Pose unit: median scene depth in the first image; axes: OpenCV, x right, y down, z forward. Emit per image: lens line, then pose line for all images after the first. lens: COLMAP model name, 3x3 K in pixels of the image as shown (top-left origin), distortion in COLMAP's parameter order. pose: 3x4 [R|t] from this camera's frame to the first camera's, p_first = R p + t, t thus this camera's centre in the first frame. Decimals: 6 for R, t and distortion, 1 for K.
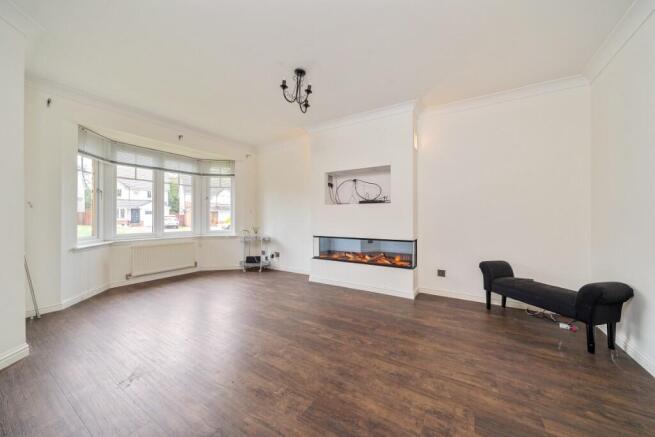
lens RADIAL K [[236.7, 0, 330.8], [0, 236.7, 217.9], [0, 0, 1]] dist [-0.002040, -0.000441]
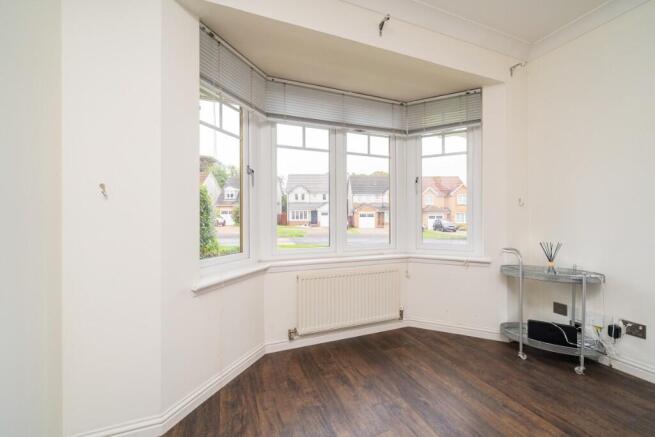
lens RADIAL K [[272.6, 0, 327.2], [0, 272.6, 219.0], [0, 0, 1]] dist [-0.002029, -0.000127]
pose [[0.799260, -0.003561, -0.600975, -0.337879], [0.004270, 0.999991, -0.000247, -0.000584], [0.600970, -0.002368, 0.799268, 0.439614]]
